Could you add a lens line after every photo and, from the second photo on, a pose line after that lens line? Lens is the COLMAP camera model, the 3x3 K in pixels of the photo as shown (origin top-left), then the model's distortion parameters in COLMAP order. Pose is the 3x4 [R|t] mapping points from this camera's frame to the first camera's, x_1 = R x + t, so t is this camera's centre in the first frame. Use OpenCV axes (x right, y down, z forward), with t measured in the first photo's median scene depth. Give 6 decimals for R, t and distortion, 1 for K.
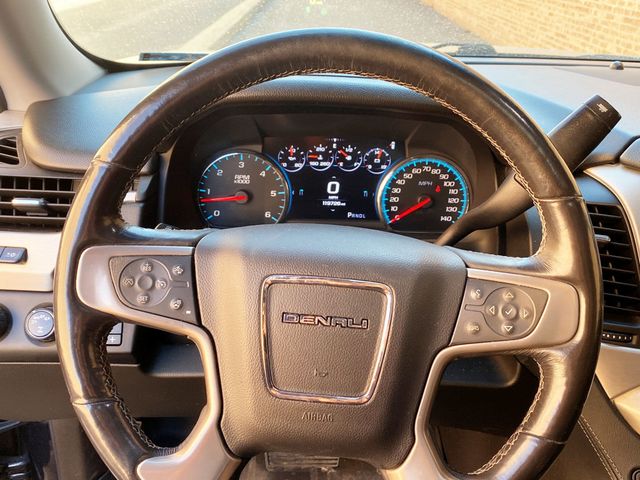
lens RADIAL K [[590.8, 0, 329.4], [0, 590.8, 241.2], [0, 0, 1]] dist [0.112824, -0.210595]
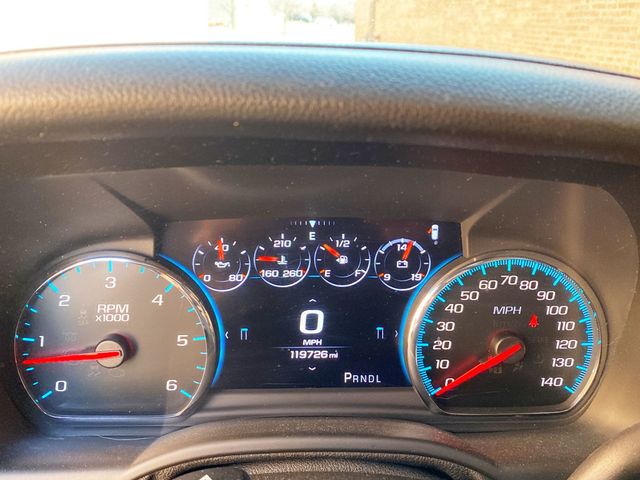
lens RADIAL K [[590.8, 0, 329.4], [0, 590.8, 241.2], [0, 0, 1]] dist [0.112824, -0.210595]
pose [[0.999411, -0.025916, 0.022475, 0.011870], [0.028075, 0.994411, -0.101776, -0.107449], [-0.019711, 0.102347, 0.994553, 0.526427]]
